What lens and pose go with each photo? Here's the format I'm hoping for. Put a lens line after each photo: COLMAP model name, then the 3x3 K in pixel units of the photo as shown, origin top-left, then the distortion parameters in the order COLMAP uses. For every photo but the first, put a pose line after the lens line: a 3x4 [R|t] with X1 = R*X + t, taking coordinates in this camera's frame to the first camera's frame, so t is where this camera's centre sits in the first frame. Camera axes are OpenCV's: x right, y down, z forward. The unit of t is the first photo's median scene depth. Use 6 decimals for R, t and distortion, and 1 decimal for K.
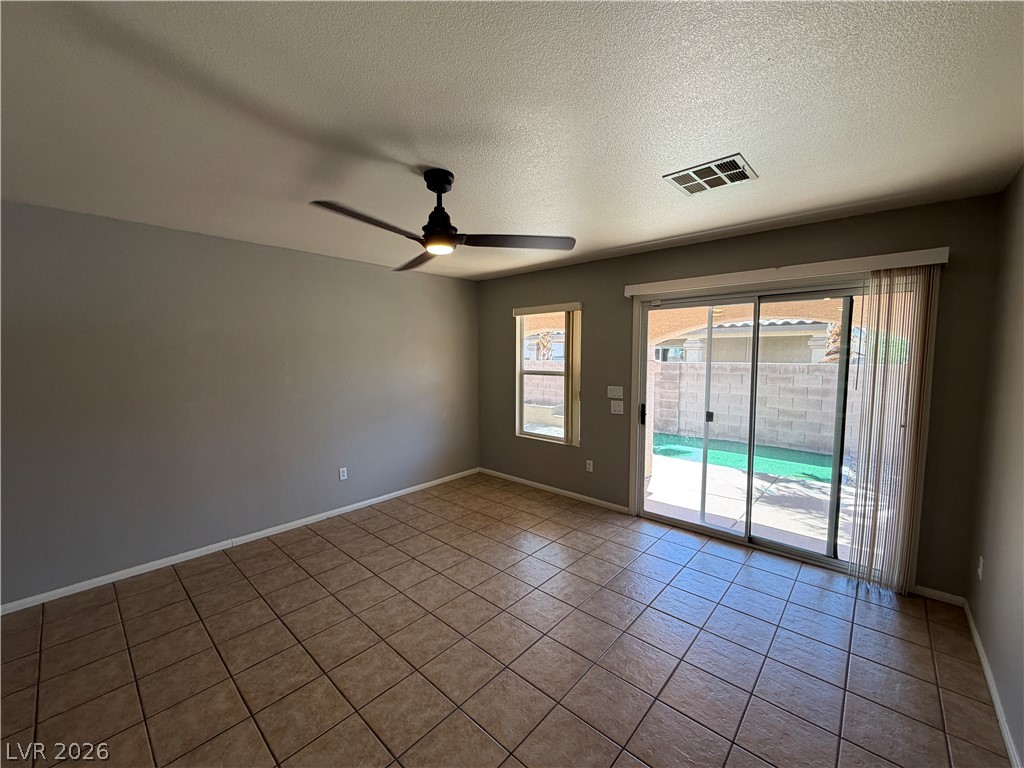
lens RADIAL K [[409.0, 0, 499.1], [0, 409.0, 381.9], [0, 0, 1]] dist [0.006435, -0.002066]
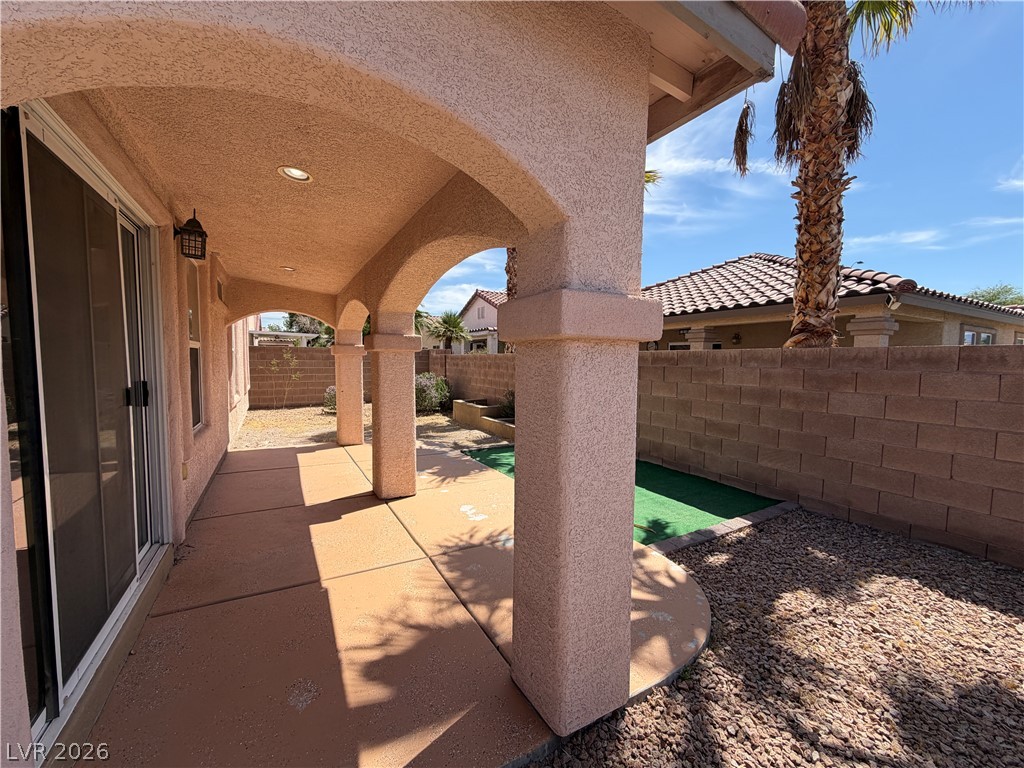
lens RADIAL K [[409.0, 0, 509.8], [0, 409.0, 385.2], [0, 0, 1]] dist [0.006435, -0.002066]
pose [[0.953781, 0.030024, -0.298998, 0.602835], [-0.033555, 0.999415, -0.006681, 0.027202], [0.298622, 0.016405, 0.954230, 0.299694]]
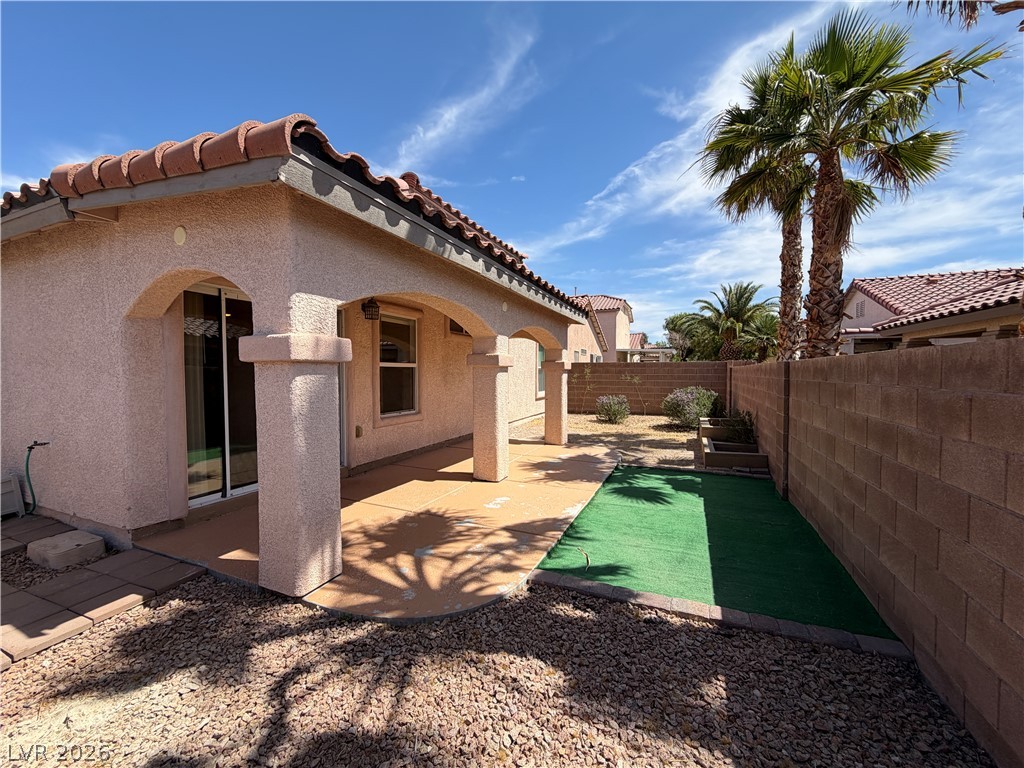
lens RADIAL K [[409.0, 0, 508.6], [0, 409.0, 384.6], [0, 0, 1]] dist [0.006435, -0.002066]
pose [[0.330279, 0.033939, -0.943273, 0.988518], [-0.071299, 0.997395, 0.010921, 0.002805], [0.941187, 0.063647, 0.331839, 0.587565]]
